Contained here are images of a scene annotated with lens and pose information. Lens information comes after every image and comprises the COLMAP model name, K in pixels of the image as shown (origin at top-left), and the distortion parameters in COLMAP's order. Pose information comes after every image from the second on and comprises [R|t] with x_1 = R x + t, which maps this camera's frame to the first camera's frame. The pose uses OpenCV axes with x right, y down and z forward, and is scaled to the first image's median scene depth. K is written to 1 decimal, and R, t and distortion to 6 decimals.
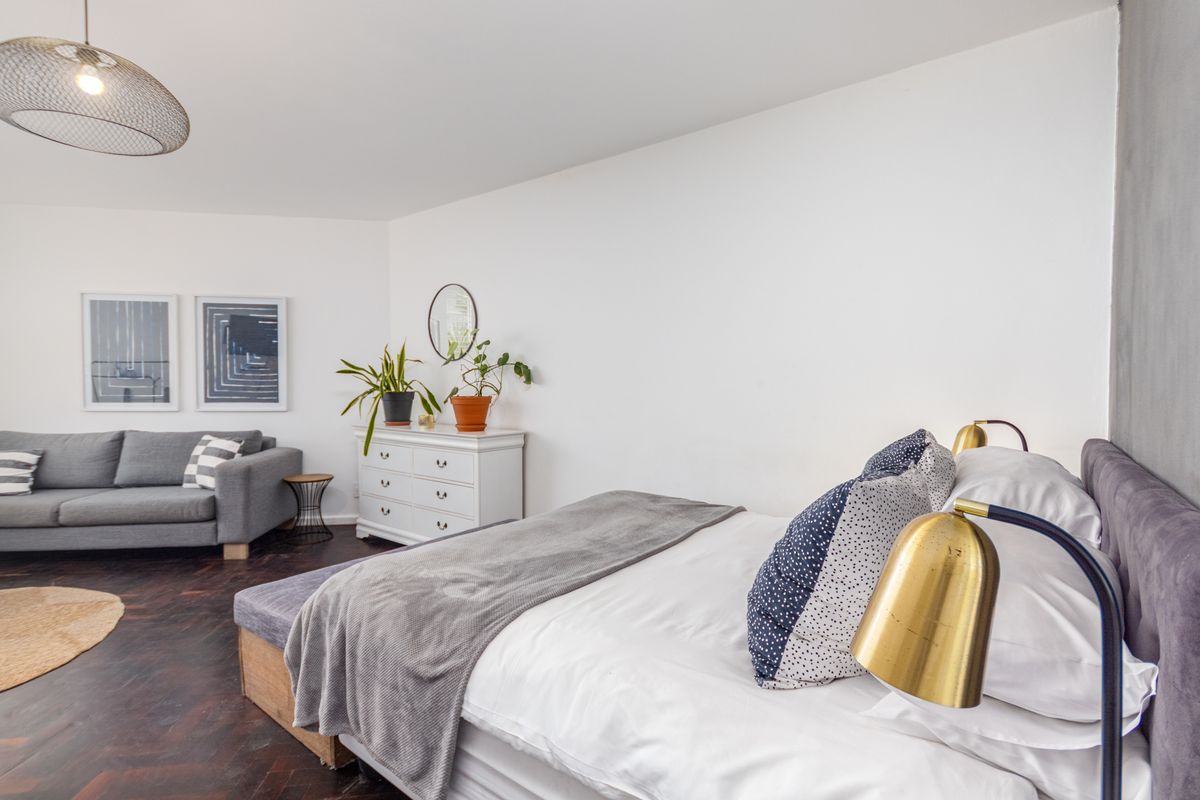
lens RADIAL K [[535.1, 0, 624.3], [0, 535.1, 395.9], [0, 0, 1]] dist [0.001705, -0.000070]
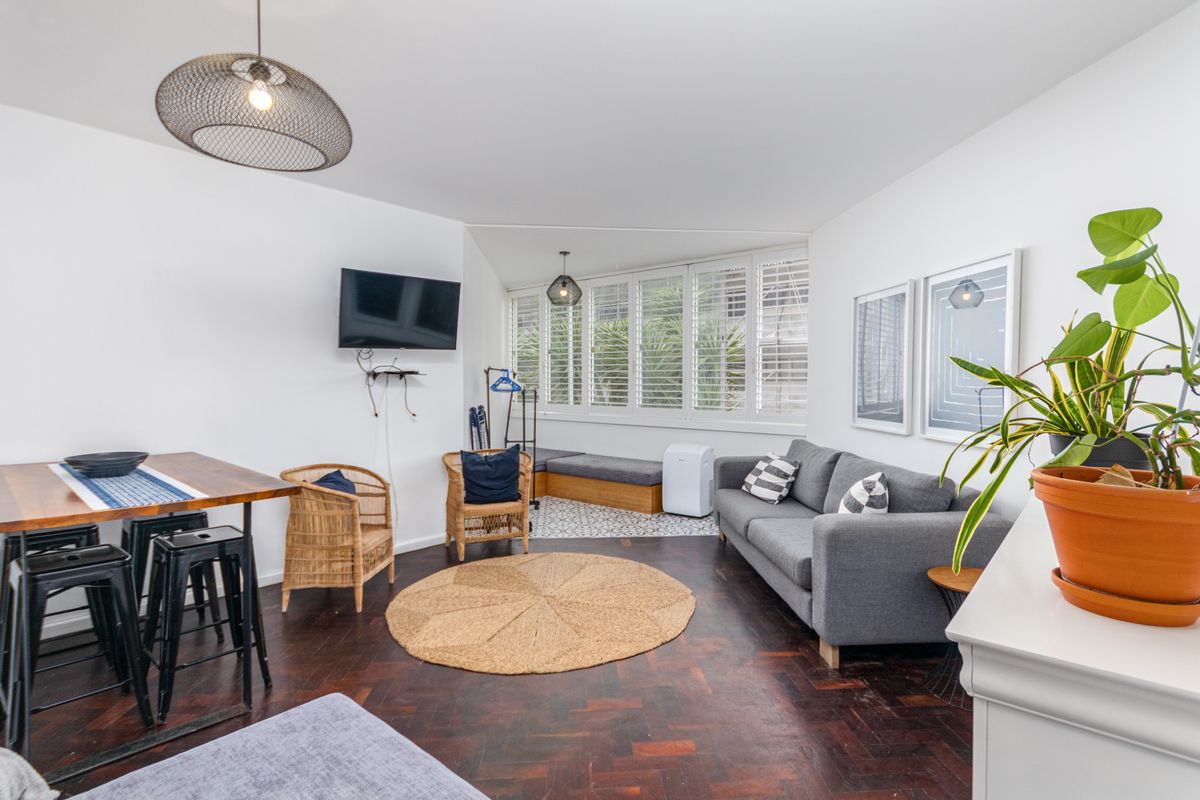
lens RADIAL K [[583.1, 0, 614.9], [0, 583.1, 394.3], [0, 0, 1]] dist [0.010122, -0.000731]
pose [[-0.061500, 0.014038, -0.998008, 0.022235], [-0.036669, 0.999194, 0.016314, -0.033059], [0.997433, 0.037599, -0.060936, 0.756248]]
